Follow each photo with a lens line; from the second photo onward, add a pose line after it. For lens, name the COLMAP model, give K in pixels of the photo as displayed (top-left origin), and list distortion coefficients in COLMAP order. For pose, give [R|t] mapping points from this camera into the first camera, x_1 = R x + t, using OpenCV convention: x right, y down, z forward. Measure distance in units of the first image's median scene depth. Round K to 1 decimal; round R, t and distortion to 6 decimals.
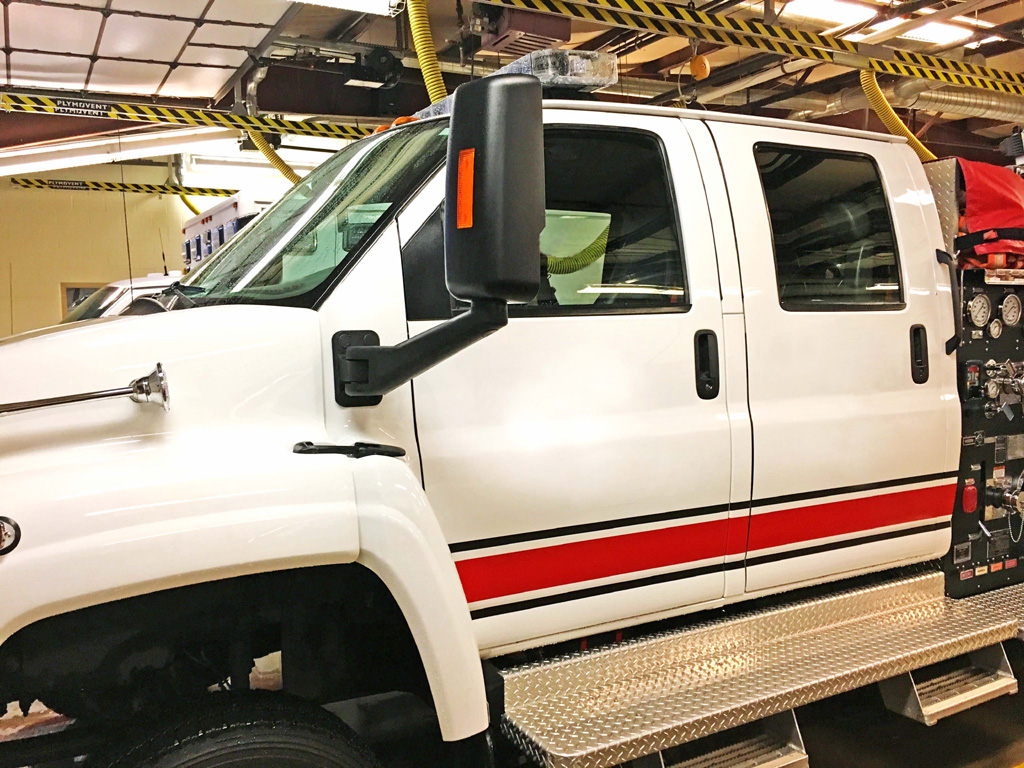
lens RADIAL K [[868.3, 0, 516.9], [0, 868.3, 393.2], [0, 0, 1]] dist [0.086693, -0.104000]
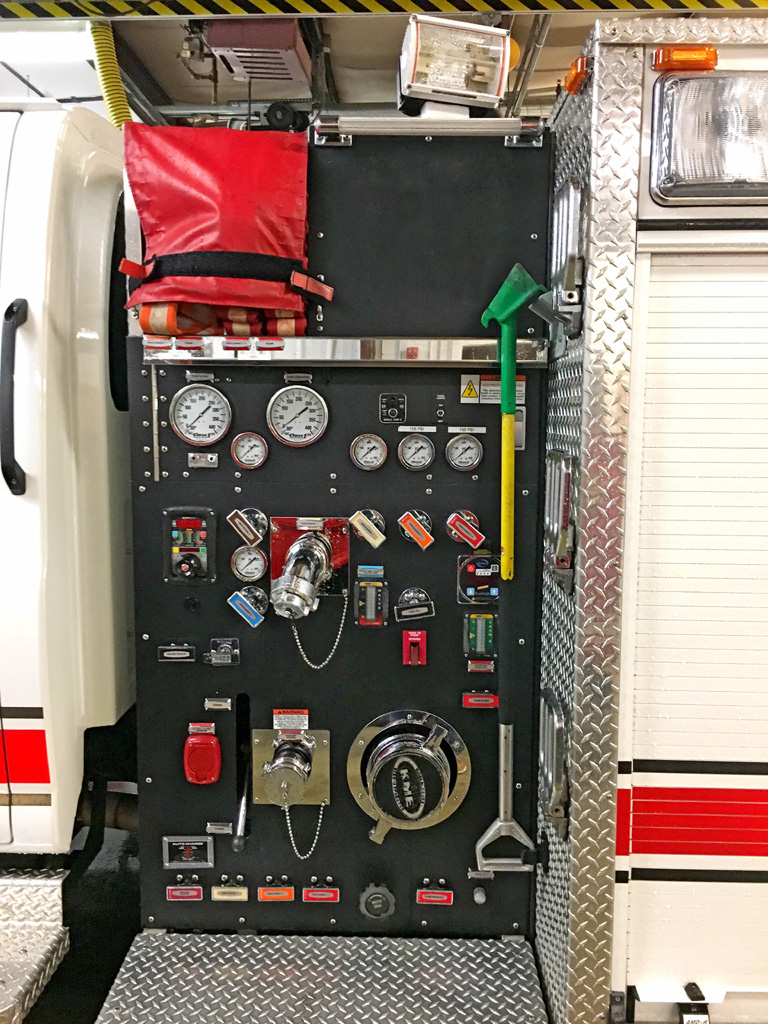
lens RADIAL K [[868.3, 0, 384.0], [0, 868.3, 512.0], [0, 0, 1]] dist [0.086693, -0.104000]
pose [[0.854998, 0.076709, -0.512928, 0.900889], [-0.058252, 0.996947, 0.051994, -0.069907], [0.515350, -0.014576, 0.856856, 0.610195]]
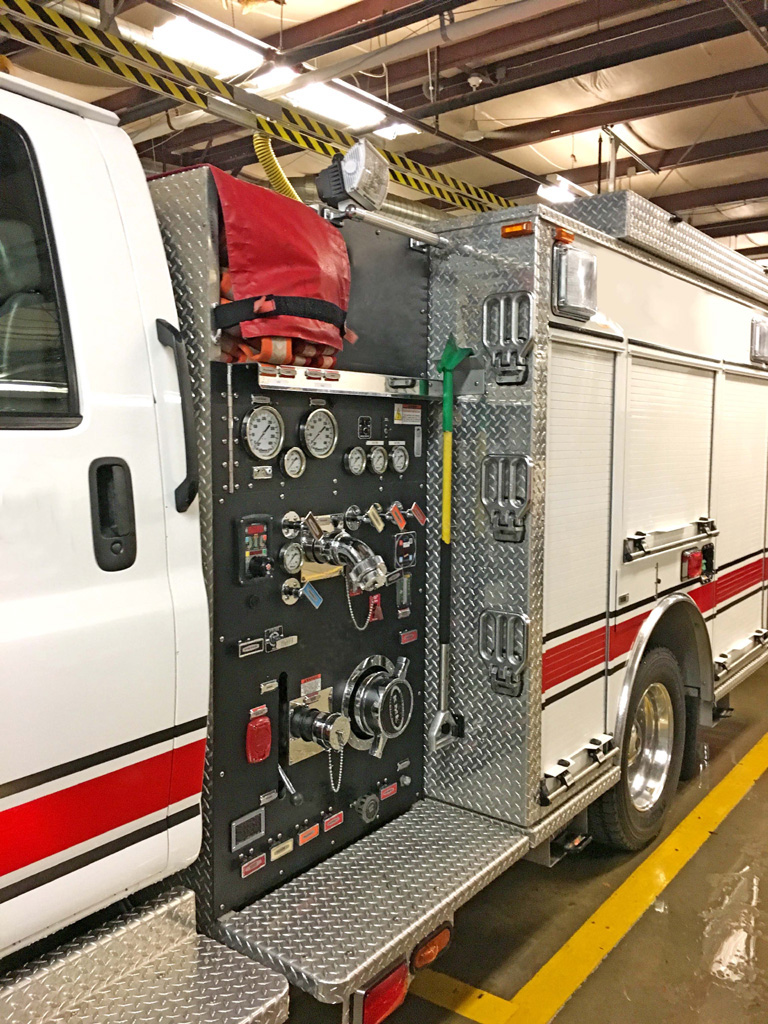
lens RADIAL K [[873.4, 0, 384.0], [0, 873.4, 512.0], [0, 0, 1]] dist [0.096231, -0.162619]
pose [[0.918695, -0.017115, 0.394596, 0.363700], [0.014046, 0.999844, 0.010664, -0.044885], [-0.394717, -0.004254, 0.918793, 0.414628]]
